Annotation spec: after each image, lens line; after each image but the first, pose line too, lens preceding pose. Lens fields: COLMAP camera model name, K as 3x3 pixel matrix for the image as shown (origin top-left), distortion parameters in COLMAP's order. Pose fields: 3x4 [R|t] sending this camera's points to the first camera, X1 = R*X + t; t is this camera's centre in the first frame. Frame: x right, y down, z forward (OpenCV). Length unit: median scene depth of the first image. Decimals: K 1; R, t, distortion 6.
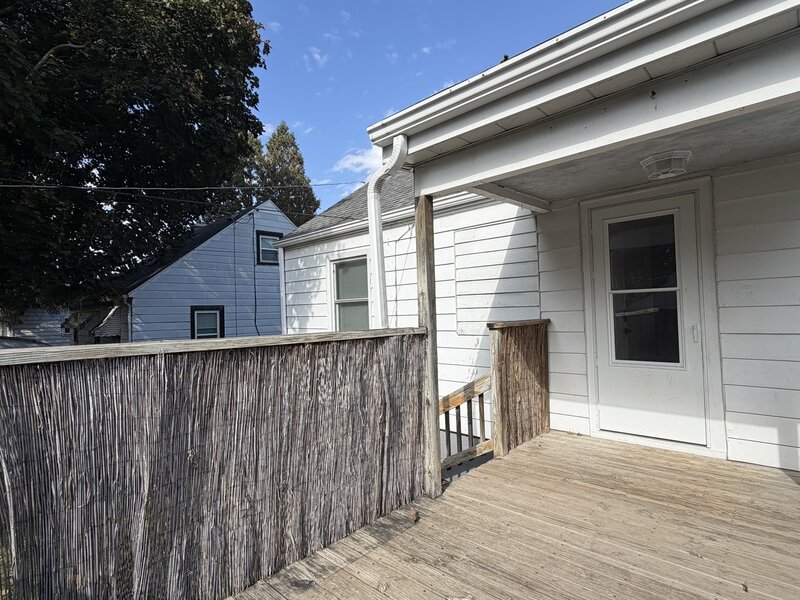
lens RADIAL K [[419.2, 0, 401.2], [0, 419.2, 302.5], [0, 0, 1]] dist [0.005467, -0.001999]
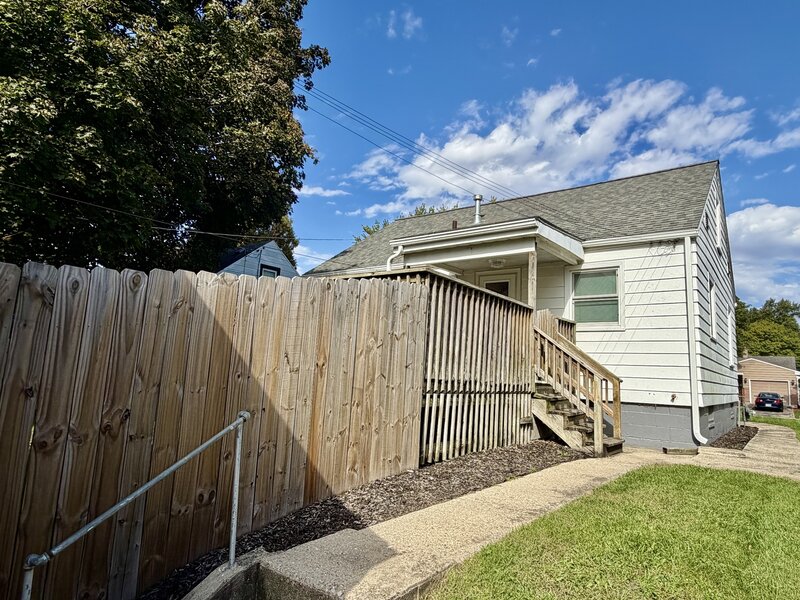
lens RADIAL K [[494.9, 0, 401.2], [0, 494.9, 299.2], [0, 0, 1]] dist [0.044253, 0.001963]
pose [[0.992461, 0.089476, 0.083758, -0.091376], [-0.078754, 0.989206, -0.123568, 0.141315], [-0.093911, 0.116040, 0.988795, -0.840315]]
